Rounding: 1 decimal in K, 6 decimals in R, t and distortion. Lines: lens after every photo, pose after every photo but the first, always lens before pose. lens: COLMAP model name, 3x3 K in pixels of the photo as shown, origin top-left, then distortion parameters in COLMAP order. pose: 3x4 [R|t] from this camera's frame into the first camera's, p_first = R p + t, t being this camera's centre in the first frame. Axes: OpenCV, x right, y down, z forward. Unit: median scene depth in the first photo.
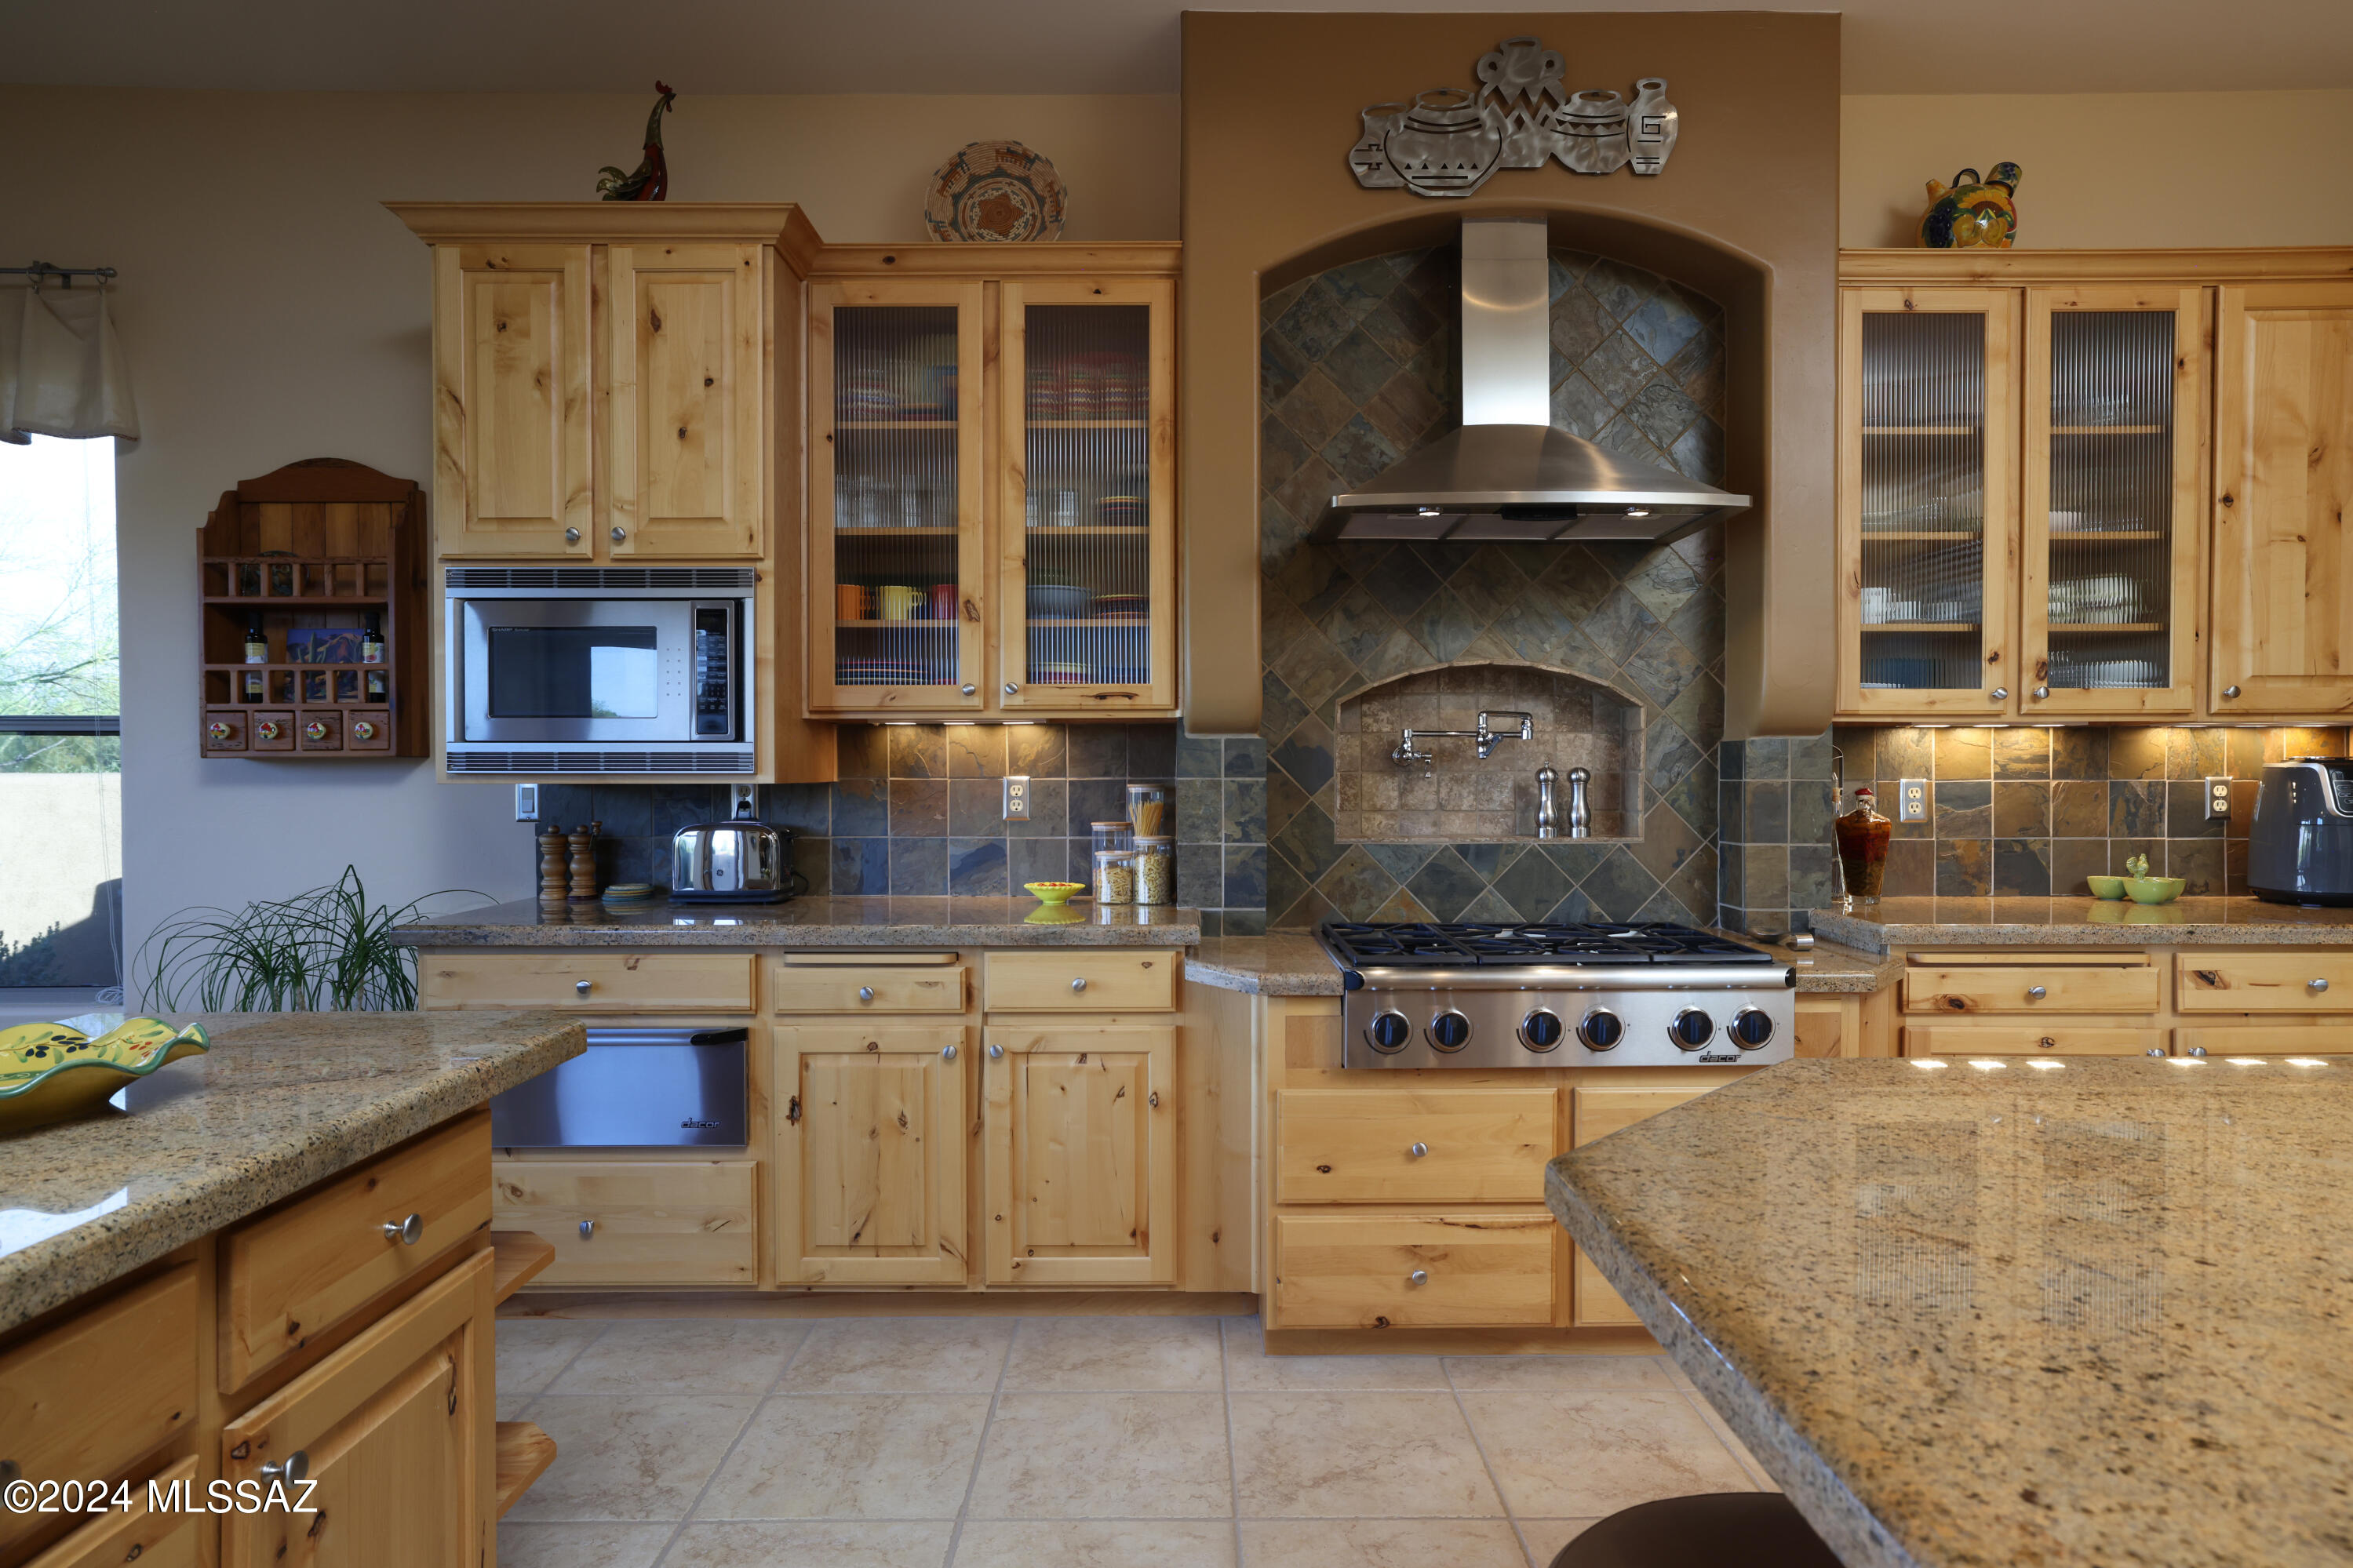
lens RADIAL K [[1354.5, 0, 1169.3], [0, 1354.5, 781.1], [0, 0, 1]] dist [-0.001001, 0.002939]
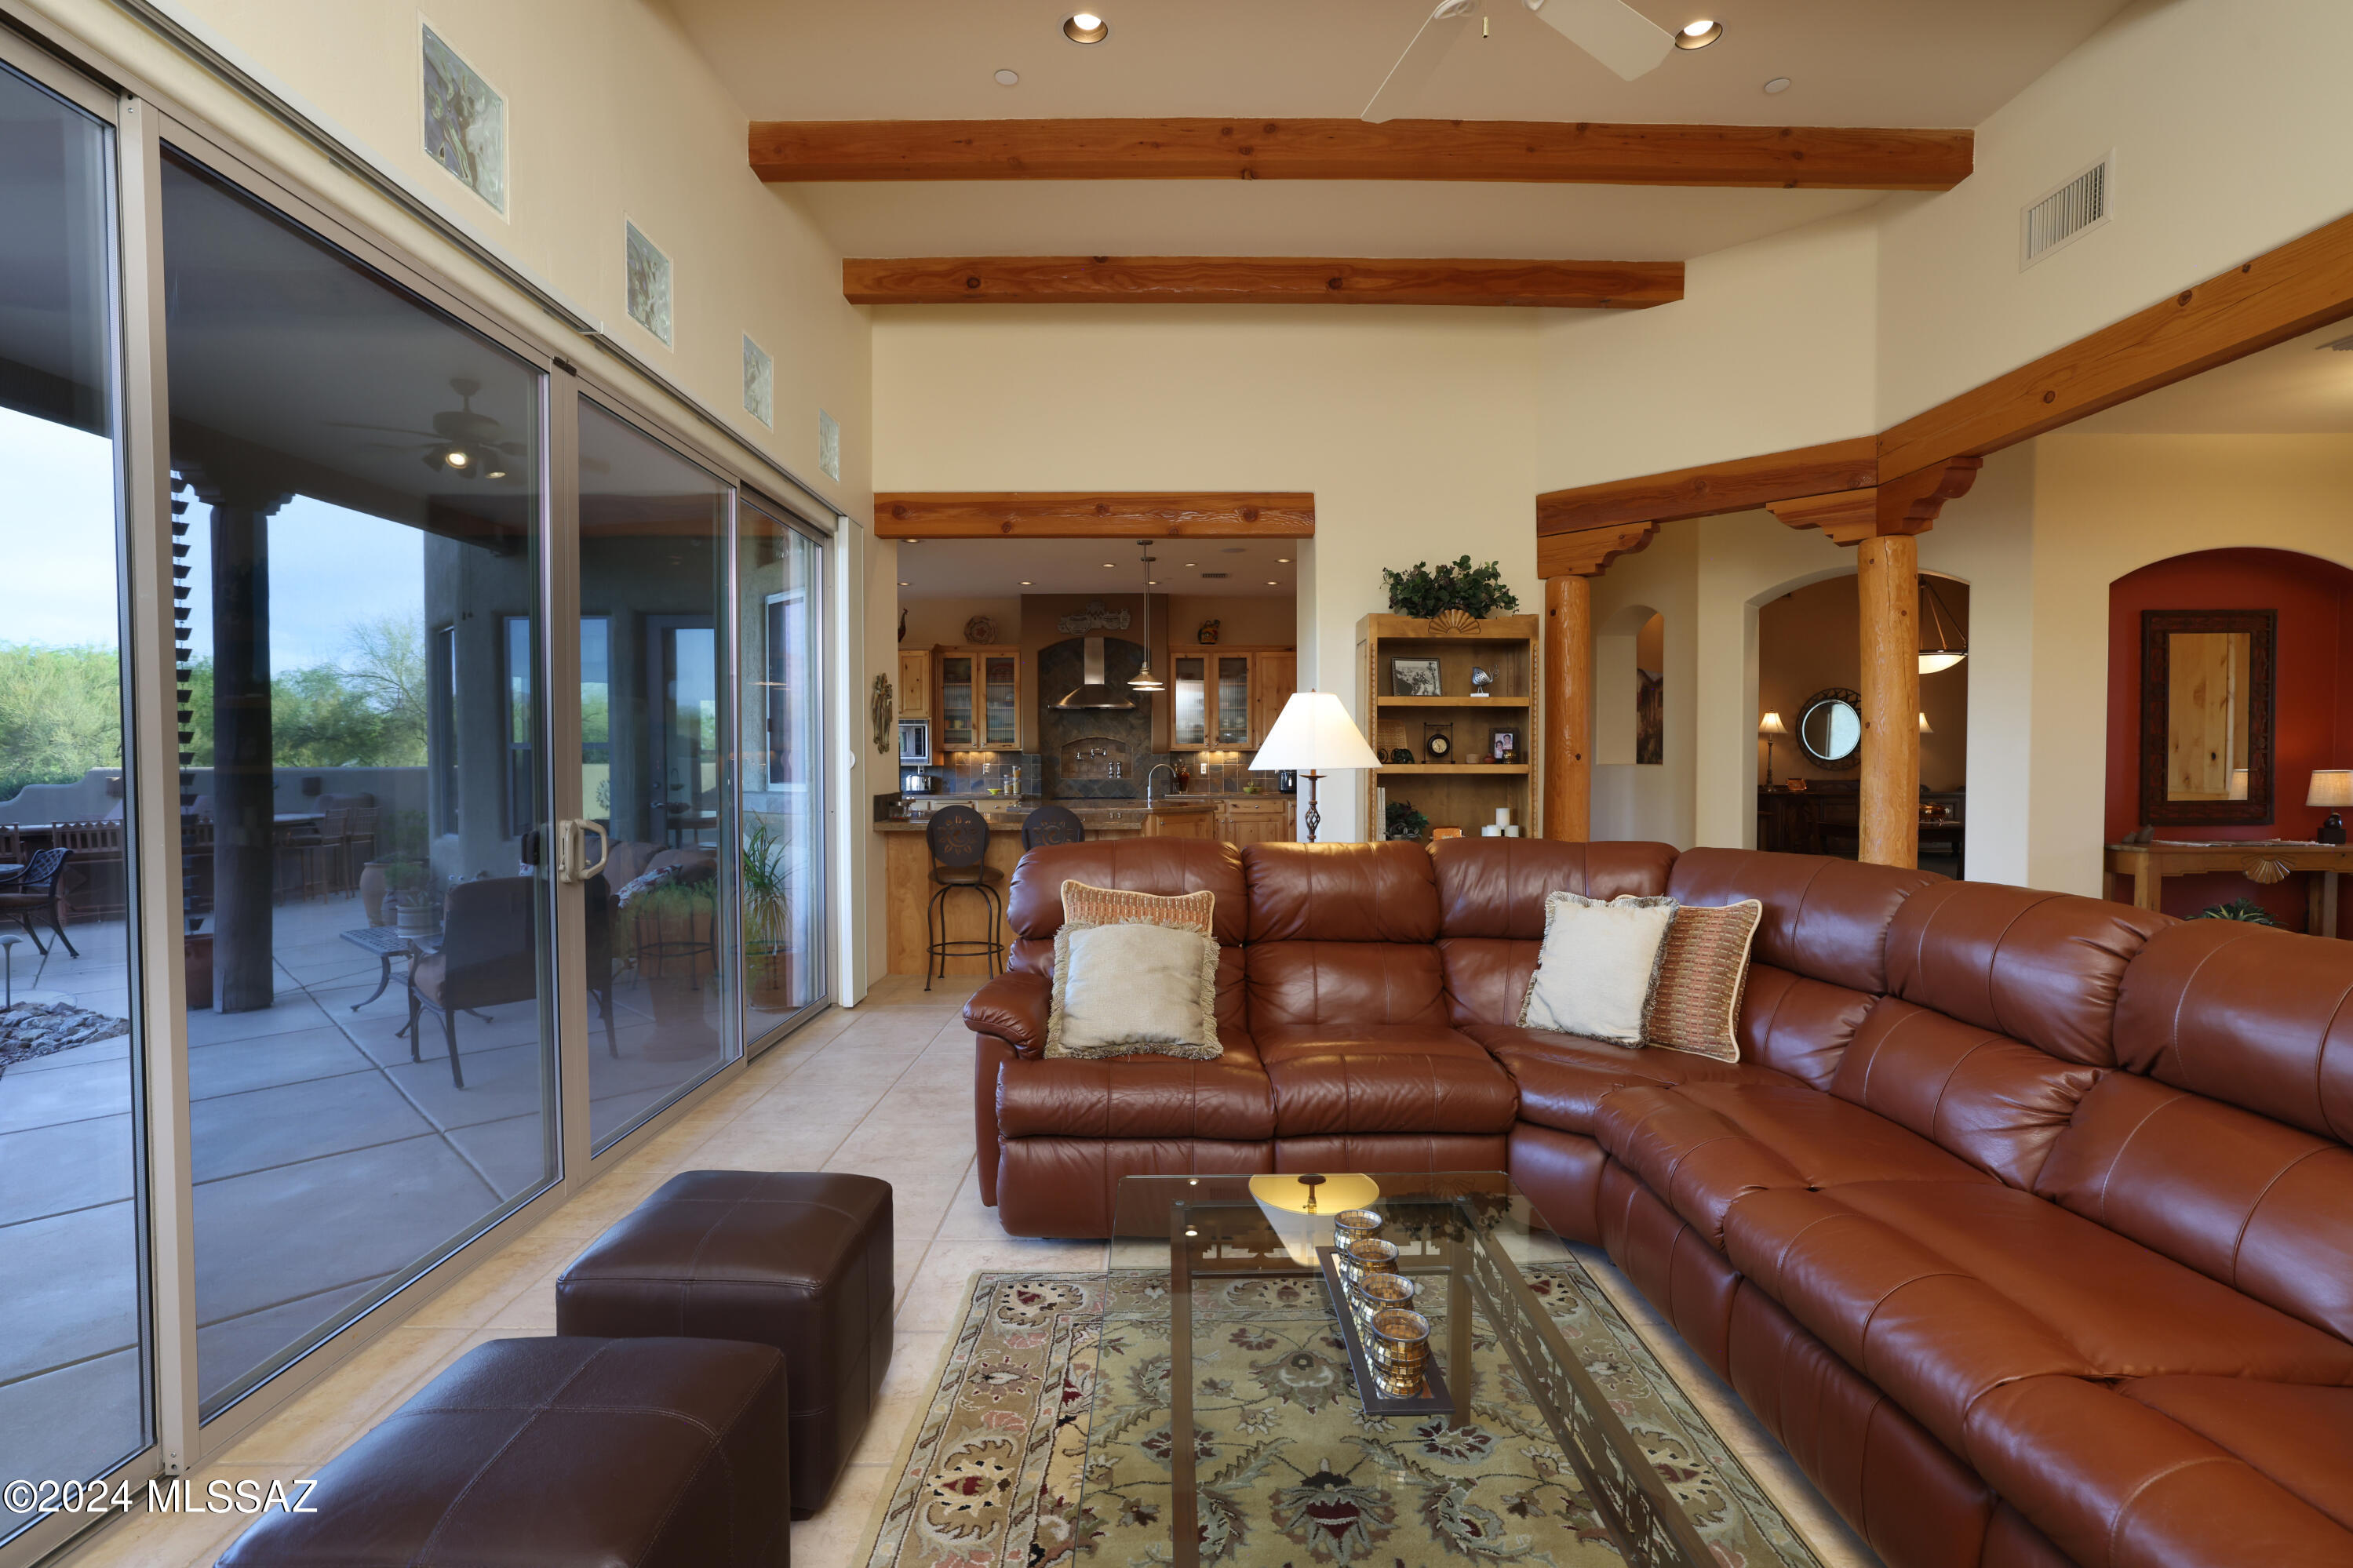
lens RADIAL K [[1100.4, 0, 1176.3], [0, 1100.4, 776.0], [0, 0, 1]] dist [-0.012310, 0.005516]
pose [[0.999987, -0.003507, -0.003631, 0.500463], [0.003523, 0.999984, 0.004430, 0.020842], [0.003615, -0.004443, 0.999984, -2.462707]]
